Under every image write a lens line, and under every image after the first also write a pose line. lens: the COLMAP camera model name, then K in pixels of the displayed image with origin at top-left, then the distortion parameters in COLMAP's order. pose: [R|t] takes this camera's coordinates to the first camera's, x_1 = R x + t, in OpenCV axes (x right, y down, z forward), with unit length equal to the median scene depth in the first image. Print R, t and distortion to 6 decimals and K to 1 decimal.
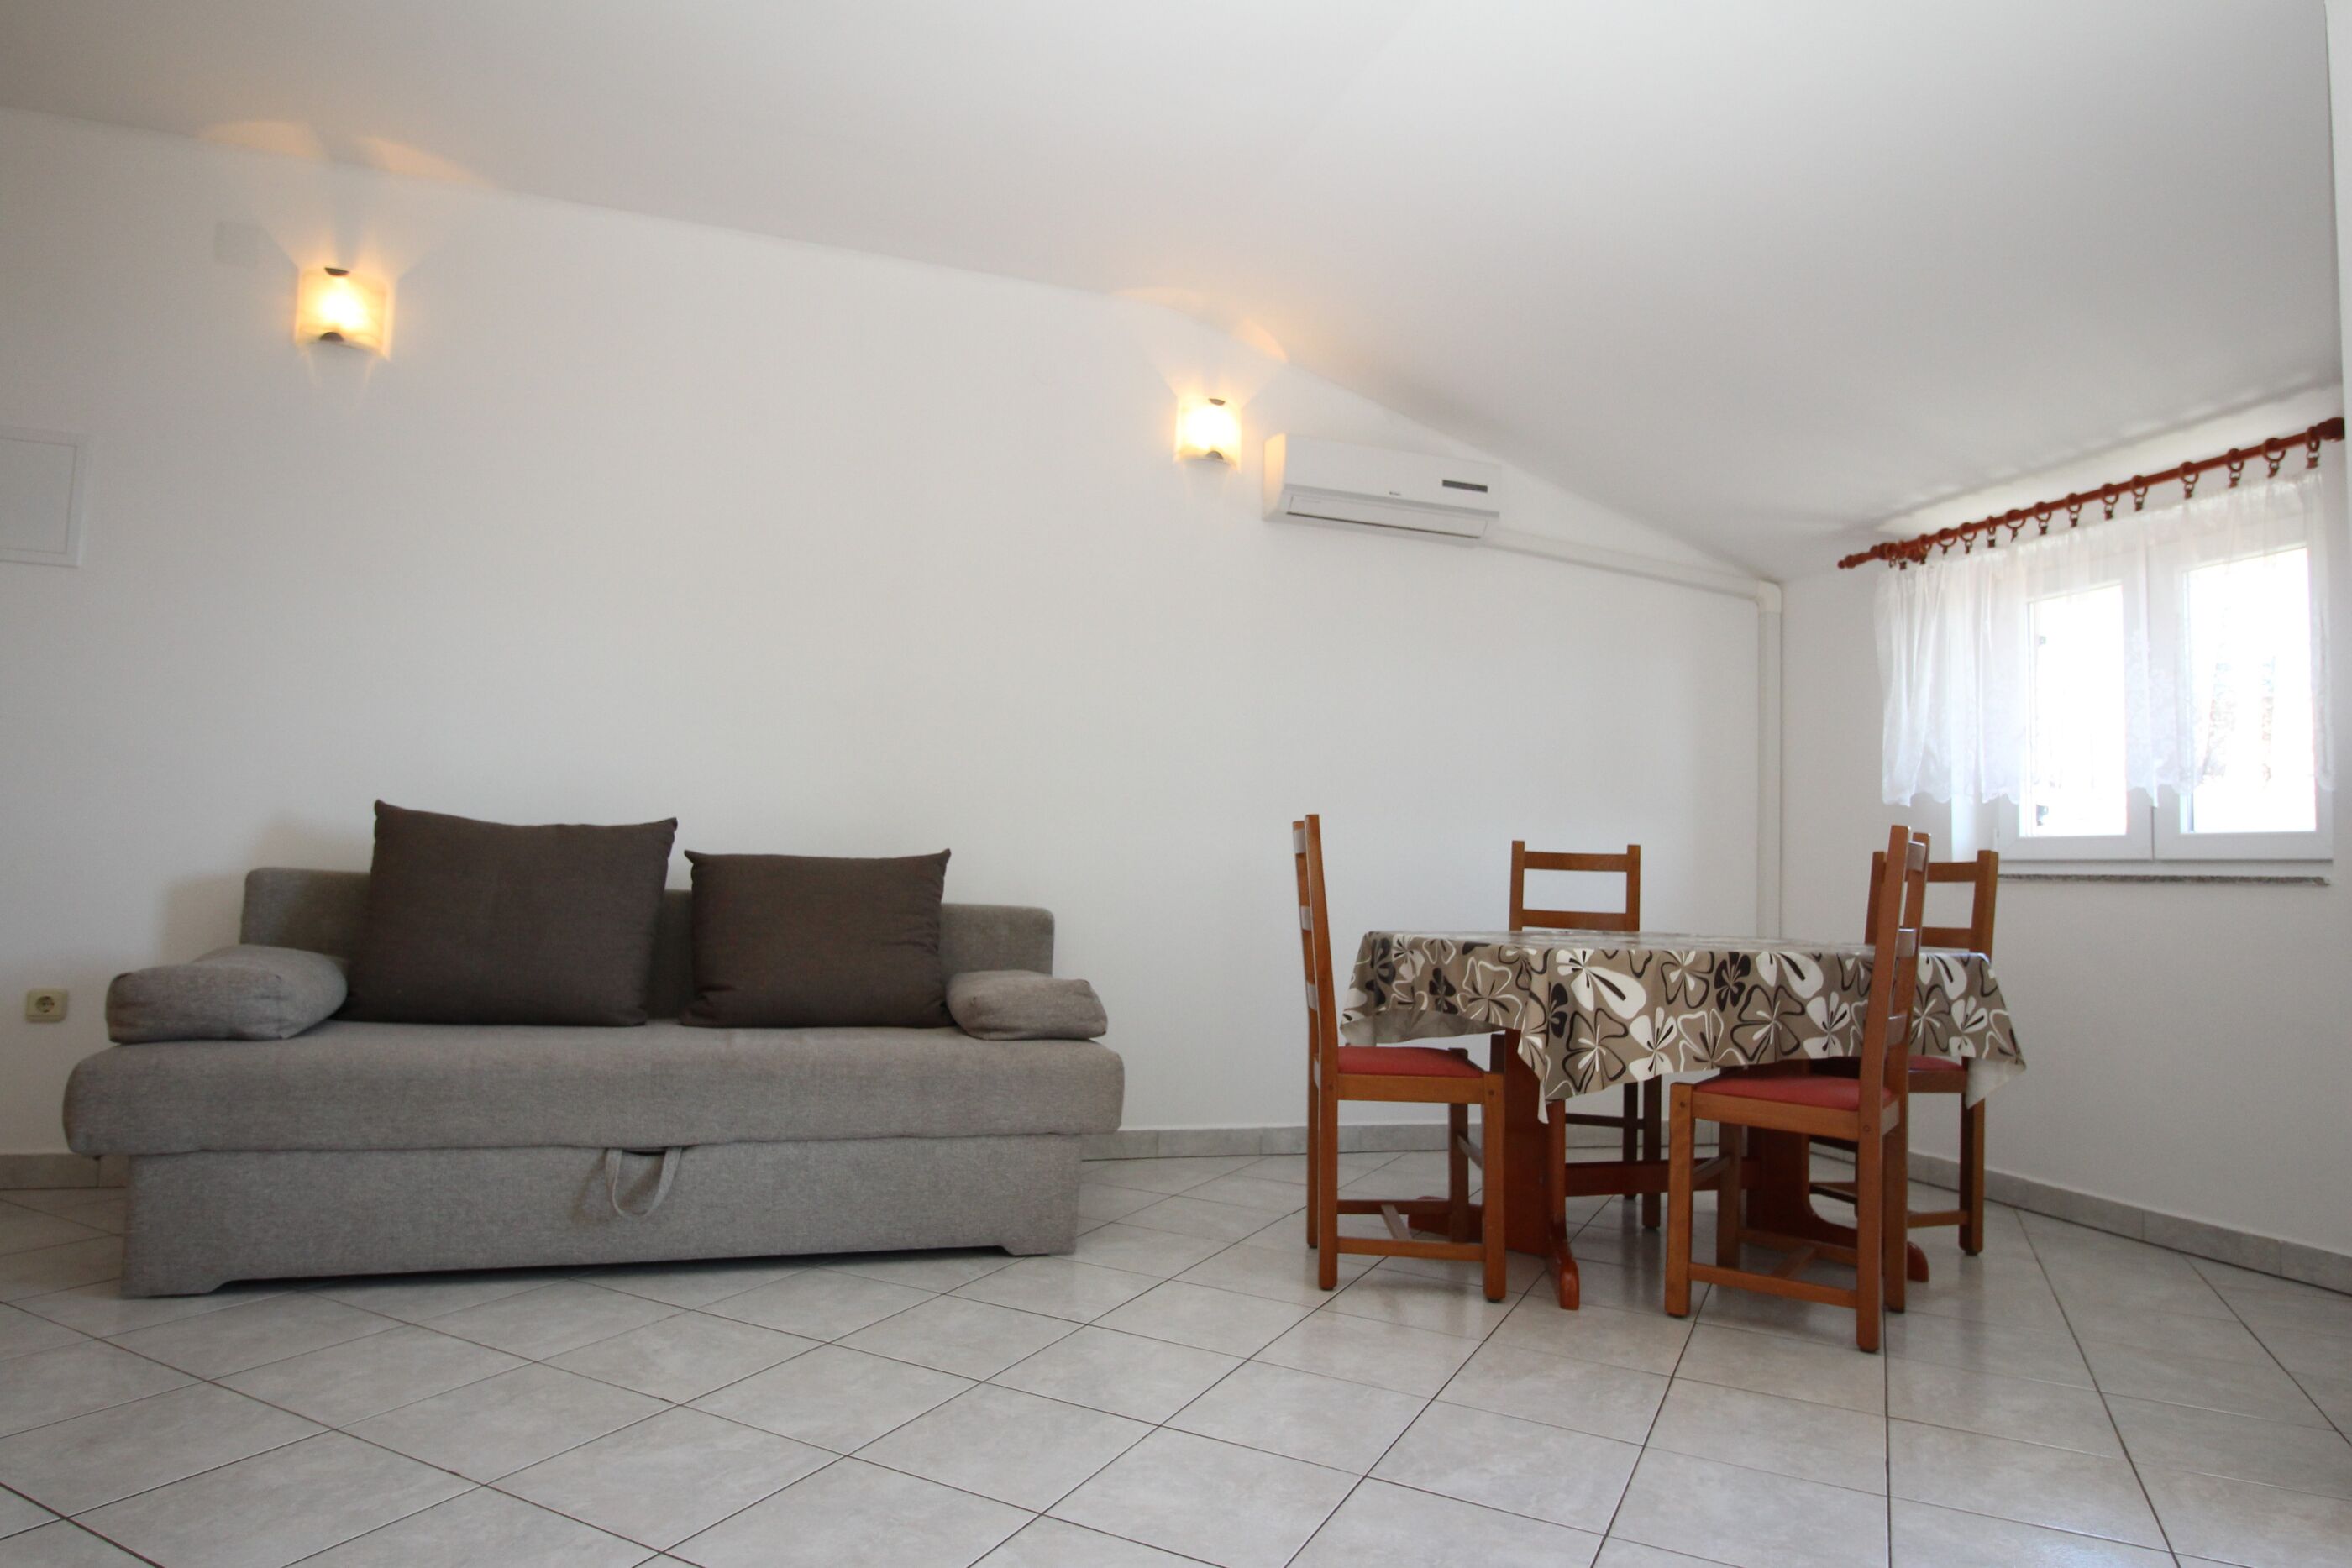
lens RADIAL K [[1293.2, 0, 1176.0], [0, 1293.2, 784.0], [0, 0, 1]] dist [0.001804, -0.000642]
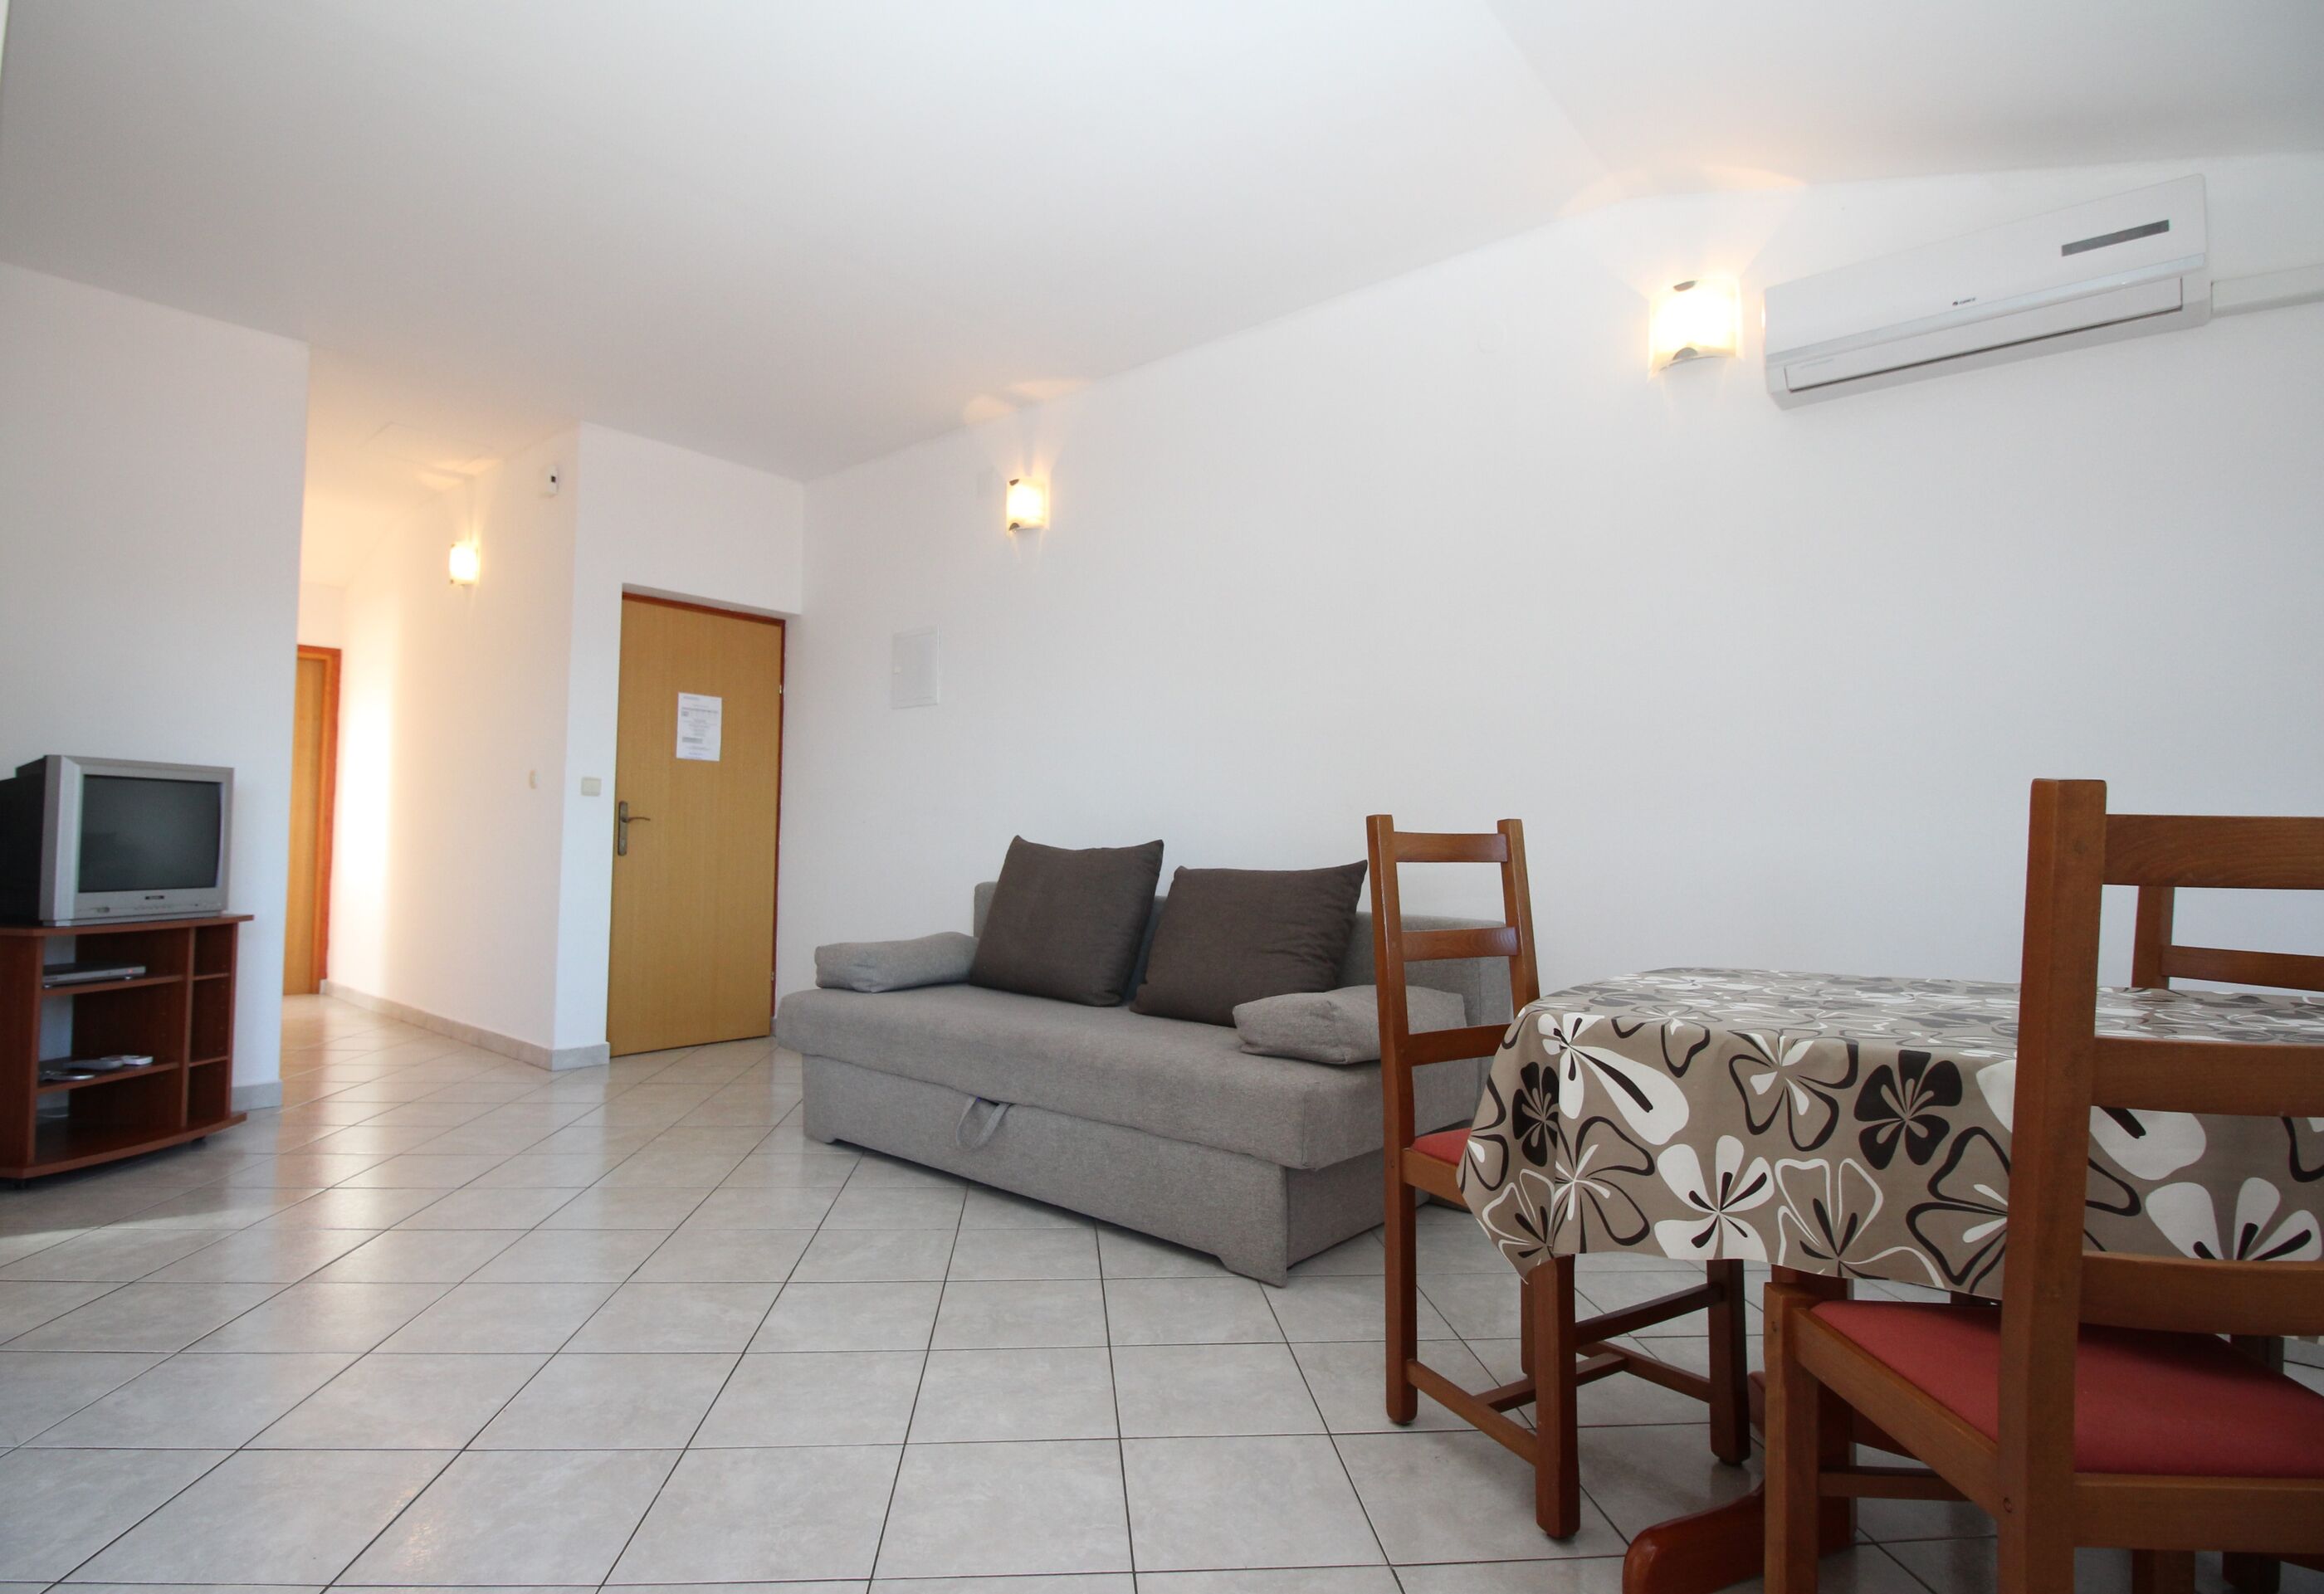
lens RADIAL K [[1129.2, 0, 1162.0], [0, 1129.2, 797.0], [0, 0, 1]] dist [0.000115, -0.012831]
pose [[0.536036, -0.065749, -0.841631, 0.647749], [0.067220, 0.997121, -0.035083, 0.028981], [0.841515, -0.037769, 0.538912, 0.535241]]
